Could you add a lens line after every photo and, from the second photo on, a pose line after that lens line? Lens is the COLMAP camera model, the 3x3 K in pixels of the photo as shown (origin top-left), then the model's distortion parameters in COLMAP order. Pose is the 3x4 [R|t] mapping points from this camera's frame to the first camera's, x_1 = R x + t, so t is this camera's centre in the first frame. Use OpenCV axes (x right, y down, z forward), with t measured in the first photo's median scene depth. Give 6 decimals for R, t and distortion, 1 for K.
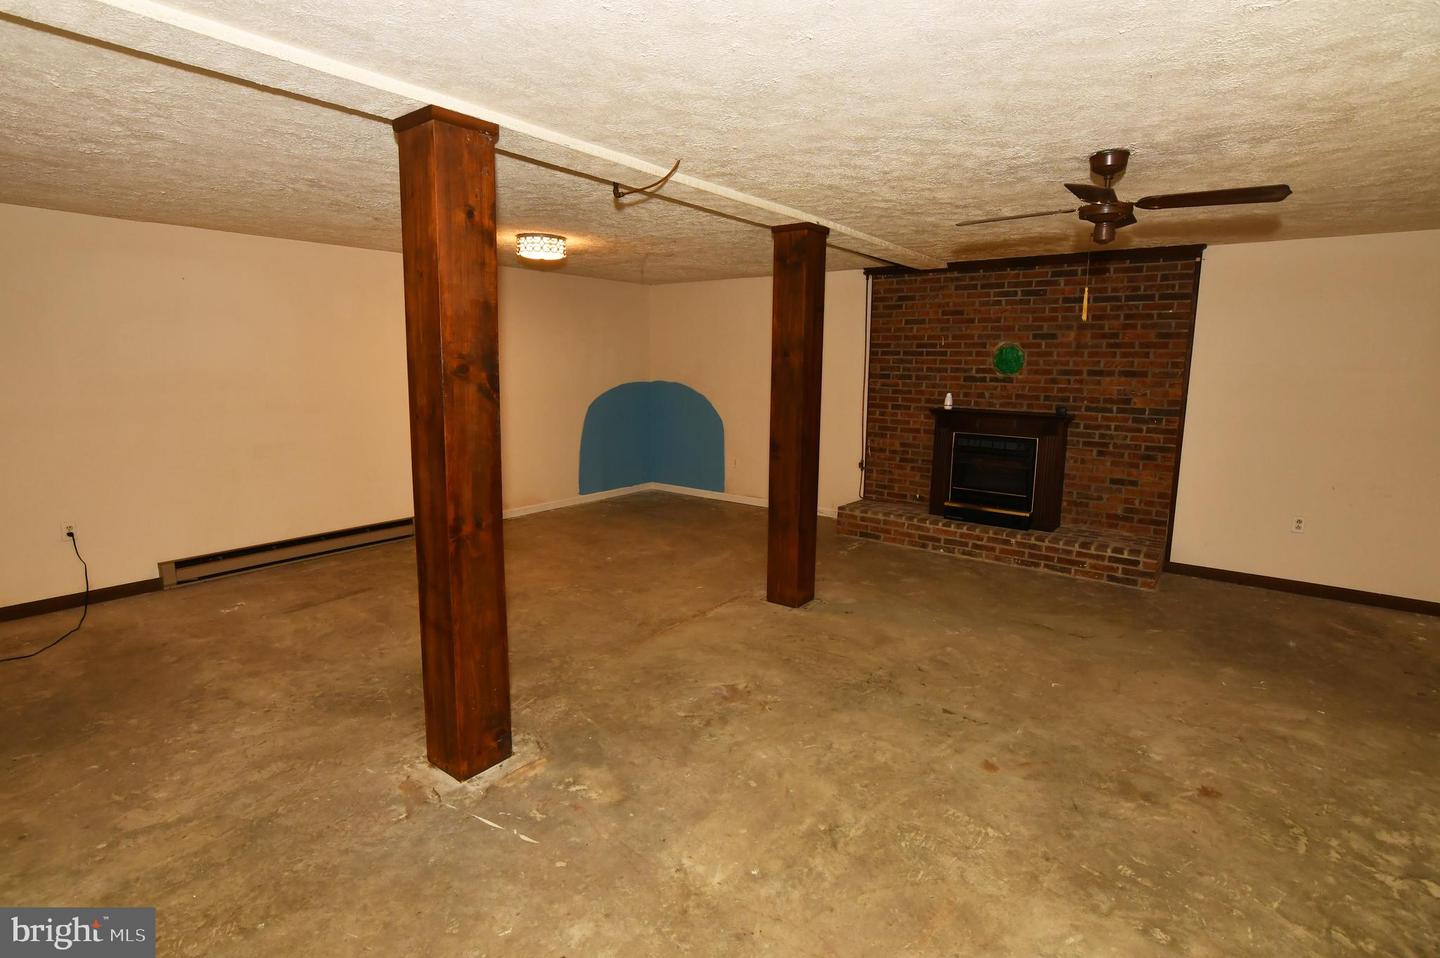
lens RADIAL K [[700.5, 0, 715.5], [0, 700.5, 467.4], [0, 0, 1]] dist [-0.027271, 0.006188]
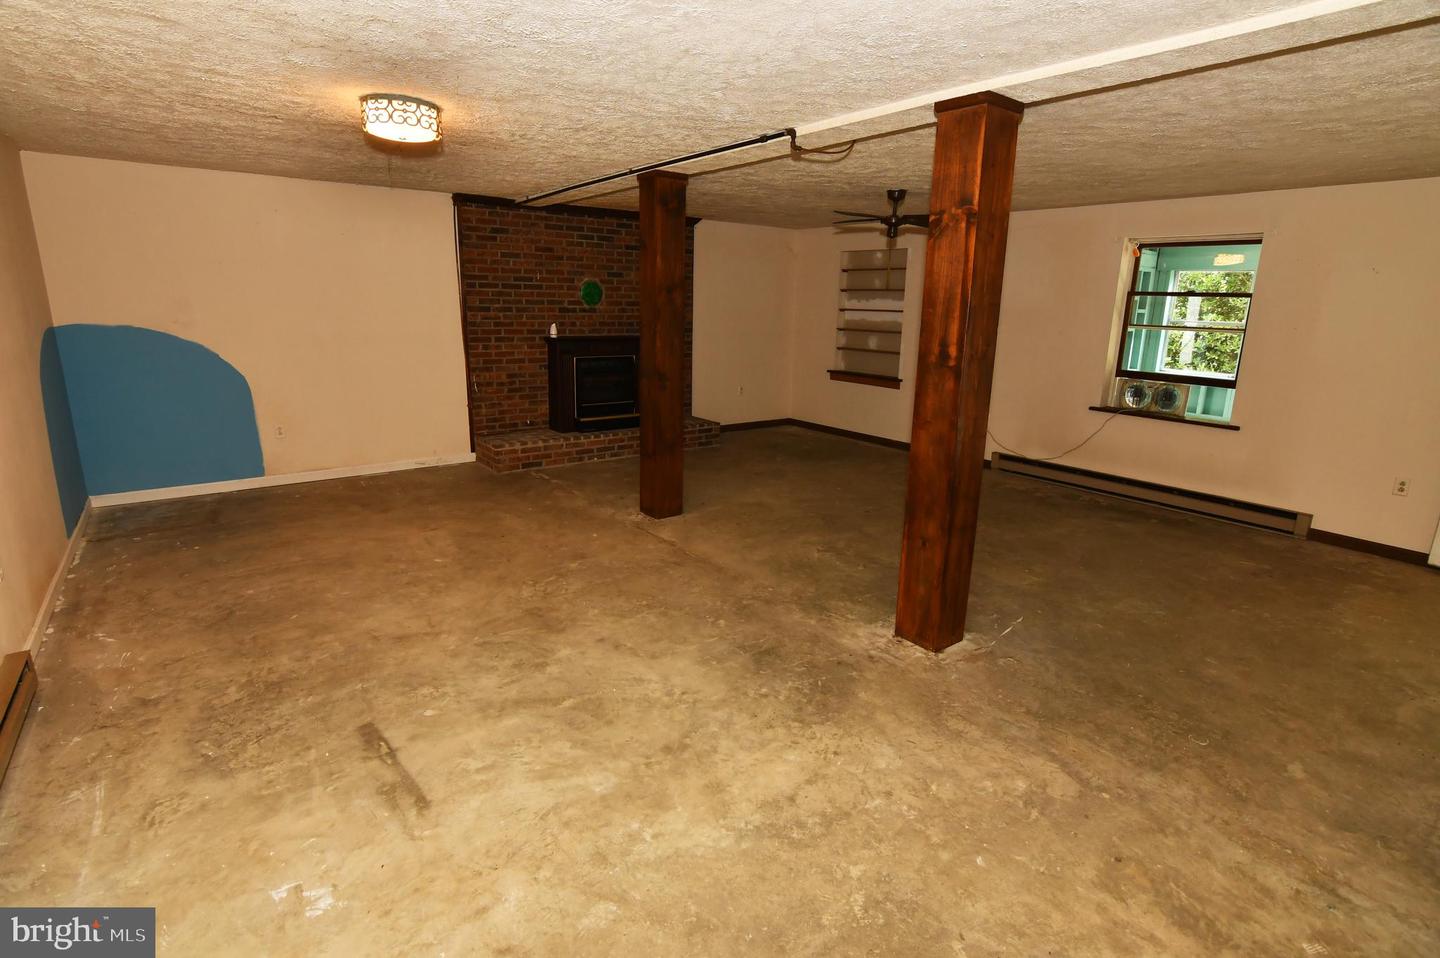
lens RADIAL K [[700.5, 0, 717.3], [0, 700.5, 467.1], [0, 0, 1]] dist [-0.027271, 0.006188]
pose [[0.260131, -0.230159, 0.937741, -0.789070], [0.128022, 0.970823, 0.202765, -0.086495], [-0.957049, 0.067306, 0.282006, 0.510568]]
